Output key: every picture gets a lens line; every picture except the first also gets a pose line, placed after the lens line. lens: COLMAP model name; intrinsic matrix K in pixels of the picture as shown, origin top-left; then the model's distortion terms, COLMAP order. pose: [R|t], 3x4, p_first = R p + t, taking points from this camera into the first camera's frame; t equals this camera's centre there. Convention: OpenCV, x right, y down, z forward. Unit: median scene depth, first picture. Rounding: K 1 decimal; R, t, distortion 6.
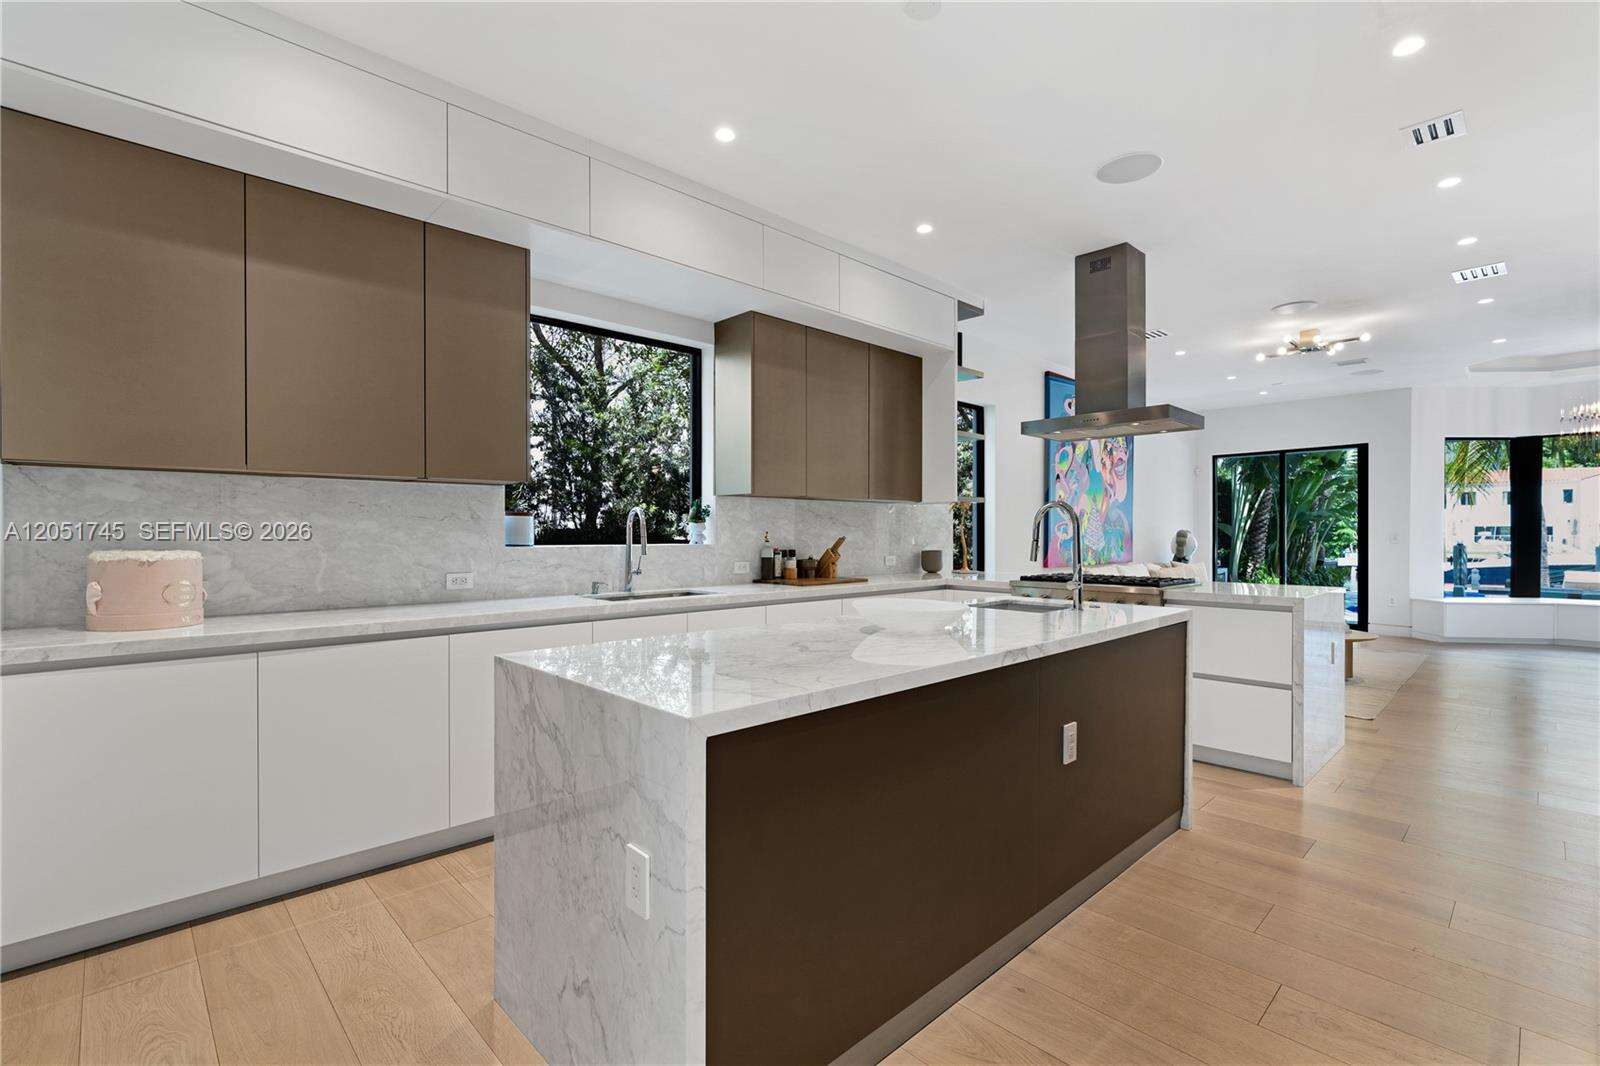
lens RADIAL K [[726.7, 0, 785.7], [0, 726.7, 535.4], [0, 0, 1]] dist [-0.013063, 0.001040]
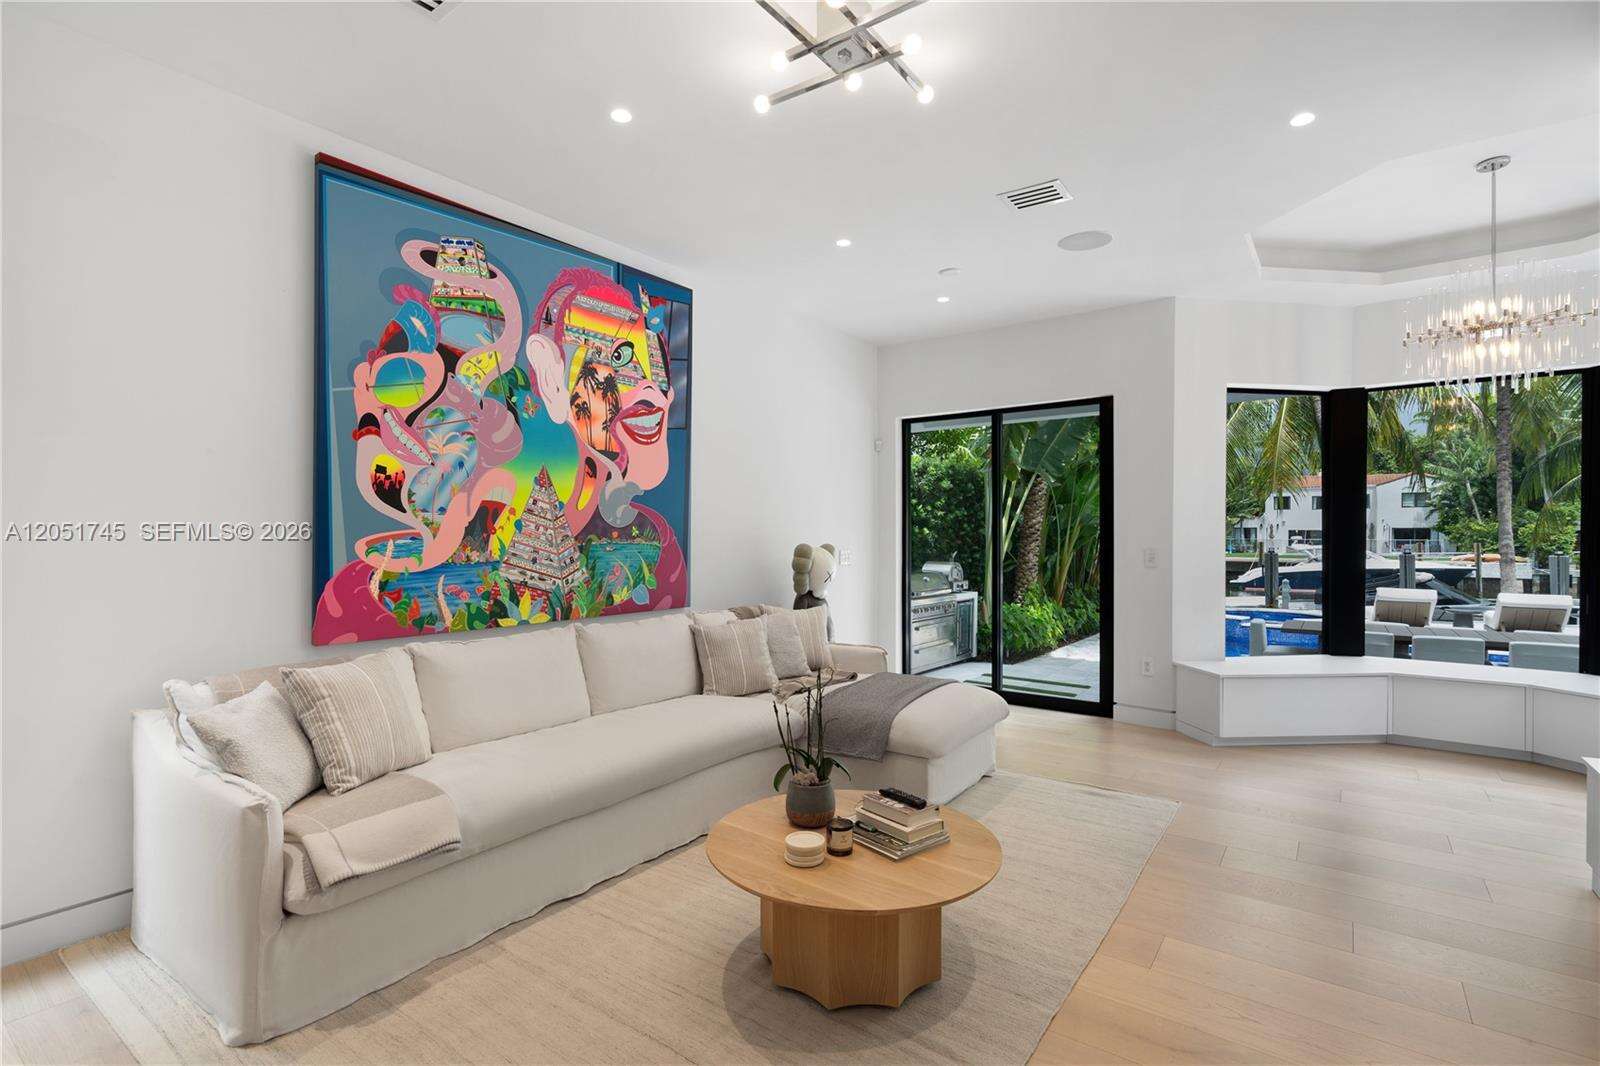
lens RADIAL K [[768.3, 0, 790.8], [0, 768.3, 532.6], [0, 0, 1]] dist [0.003444, 0.000592]
pose [[0.982262, -0.004211, 0.187468, 0.374134], [0.006288, 0.999925, -0.010485, -0.008196], [-0.187410, 0.011478, 0.982215, 0.375725]]
